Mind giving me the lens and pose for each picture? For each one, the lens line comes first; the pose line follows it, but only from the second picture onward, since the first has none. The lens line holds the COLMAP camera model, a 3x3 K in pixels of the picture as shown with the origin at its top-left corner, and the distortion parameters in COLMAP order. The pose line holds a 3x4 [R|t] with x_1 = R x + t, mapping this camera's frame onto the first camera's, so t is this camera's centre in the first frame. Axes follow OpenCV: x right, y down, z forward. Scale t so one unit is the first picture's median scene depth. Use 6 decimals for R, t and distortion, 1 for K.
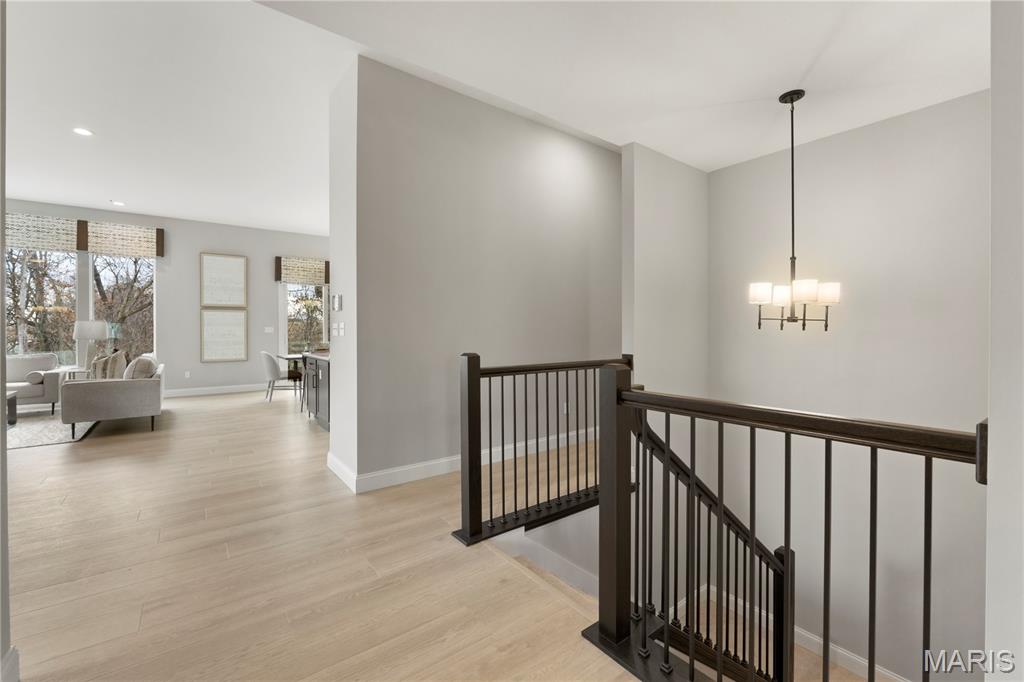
lens RADIAL K [[431.9, 0, 511.2], [0, 431.9, 331.9], [0, 0, 1]] dist [-0.007883, -0.000805]
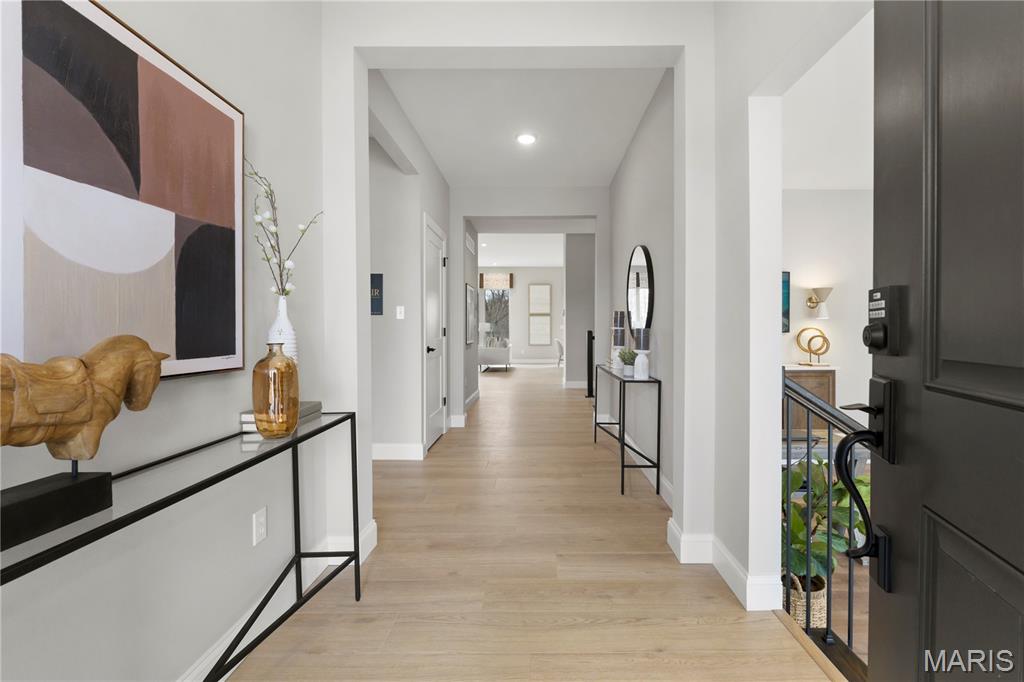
lens RADIAL K [[431.9, 0, 518.8], [0, 431.9, 335.1], [0, 0, 1]] dist [-0.007883, -0.000805]
pose [[0.775338, 0.007721, -0.631499, 0.395245], [-0.005686, 0.999970, 0.005245, 0.019783], [0.631520, -0.000476, 0.775359, -0.436597]]
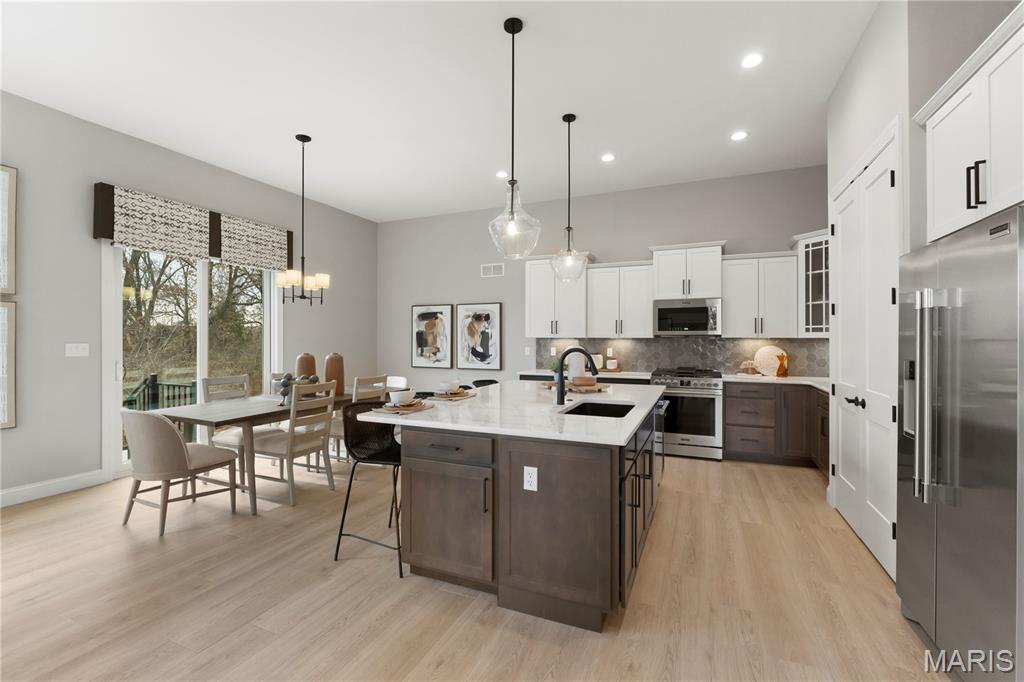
lens RADIAL K [[431.9, 0, 515.0], [0, 431.9, 338.8], [0, 0, 1]] dist [-0.007883, -0.000805]
pose [[0.865189, -0.006647, 0.501401, -0.438431], [0.014704, 0.999818, -0.012117, -0.004644], [-0.501229, 0.017856, 0.865130, 0.451522]]
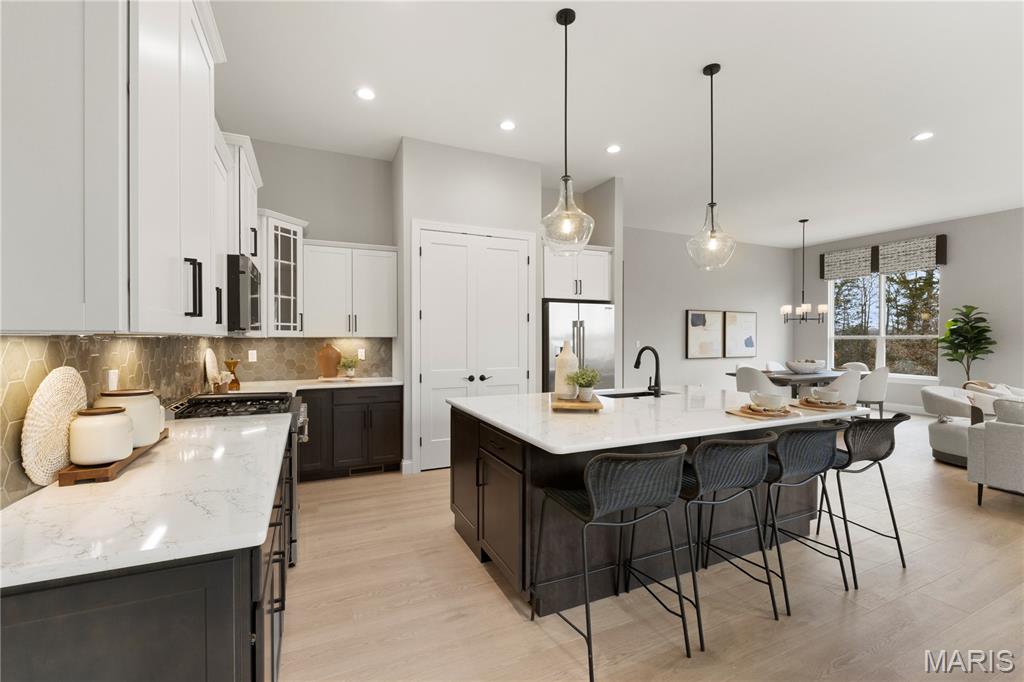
lens RADIAL K [[431.9, 0, 511.4], [0, 431.9, 342.4], [0, 0, 1]] dist [-0.007883, -0.000805]
pose [[-0.977783, -0.009339, 0.209412, -0.177349], [-0.003516, 0.999597, 0.028161, -0.015428], [-0.209590, 0.026799, -0.977422, 1.160985]]
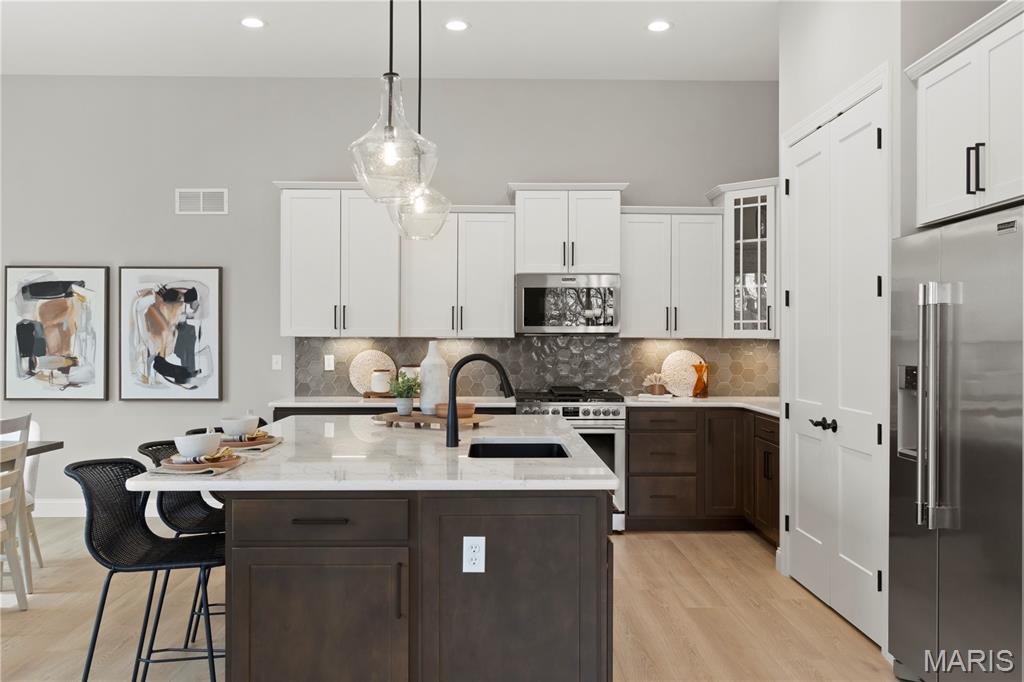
lens RADIAL K [[873.5, 0, 510.4], [0, 873.5, 342.6], [0, 0, 1]] dist [0.002232, -0.008248]
pose [[0.581038, -0.008635, 0.813831, -0.567870], [0.016555, 0.999862, -0.001211, -0.005573], [-0.813708, 0.014177, 0.581101, 0.462063]]
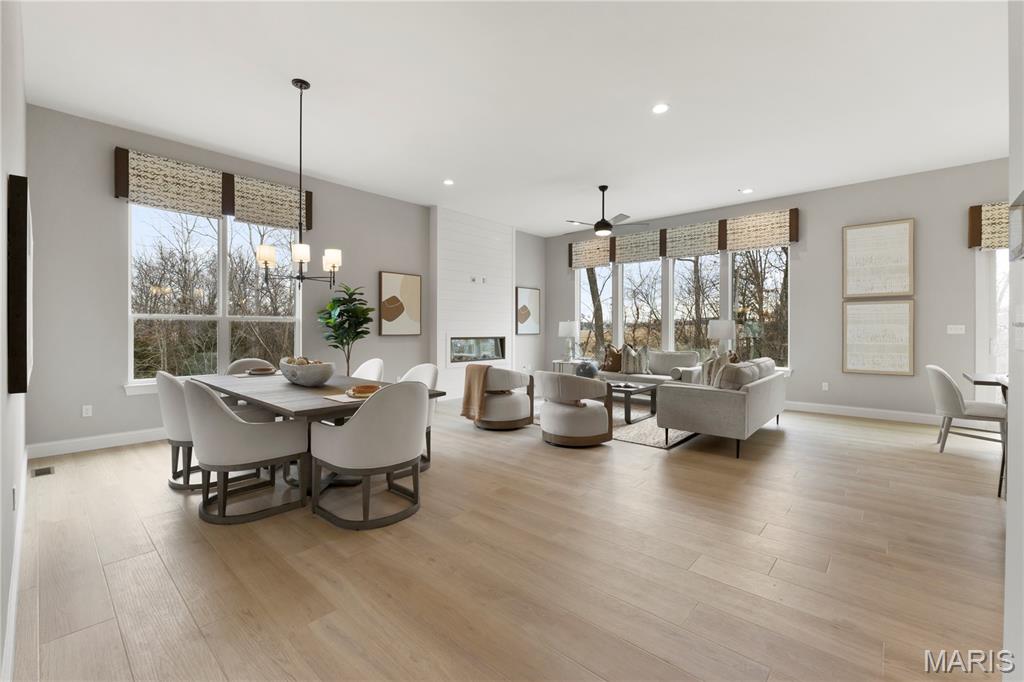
lens RADIAL K [[431.9, 0, 512.3], [0, 431.9, 331.8], [0, 0, 1]] dist [-0.007883, -0.000805]
pose [[0.191330, 0.011841, -0.981454, -0.089937], [-0.004168, 0.999928, 0.011251, -0.006367], [0.981517, 0.001938, 0.191365, 0.285743]]
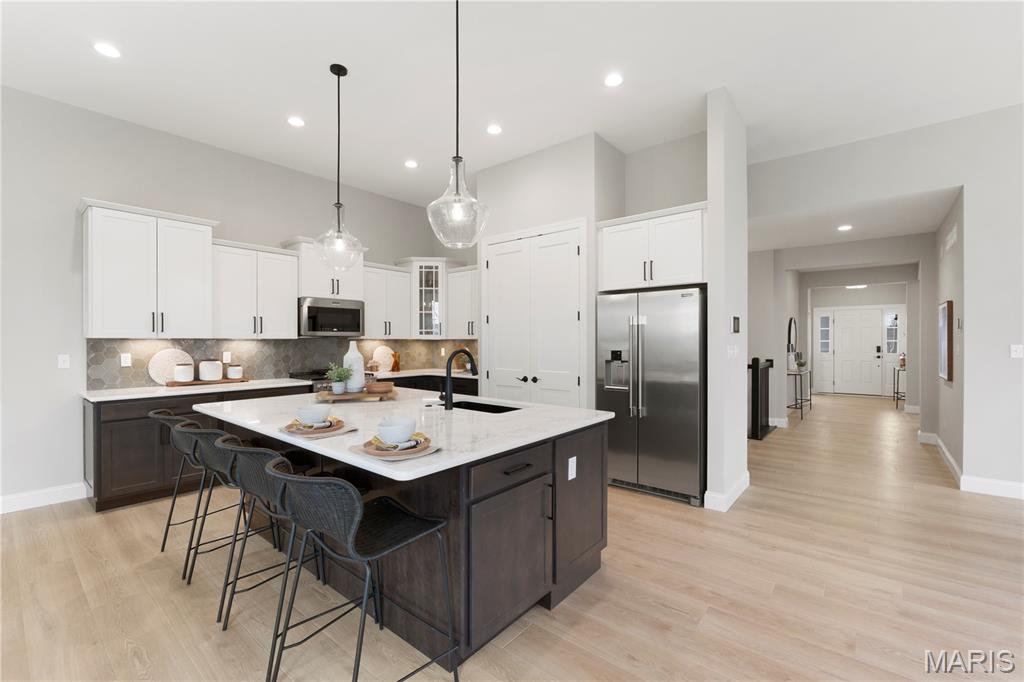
lens RADIAL K [[431.9, 0, 507.0], [0, 431.9, 344.2], [0, 0, 1]] dist [-0.007883, -0.000805]
pose [[-0.228518, -0.015671, 0.973413, -0.562722], [0.016729, 0.999660, 0.020021, -0.010714], [-0.973396, 0.020859, -0.228178, 0.773792]]
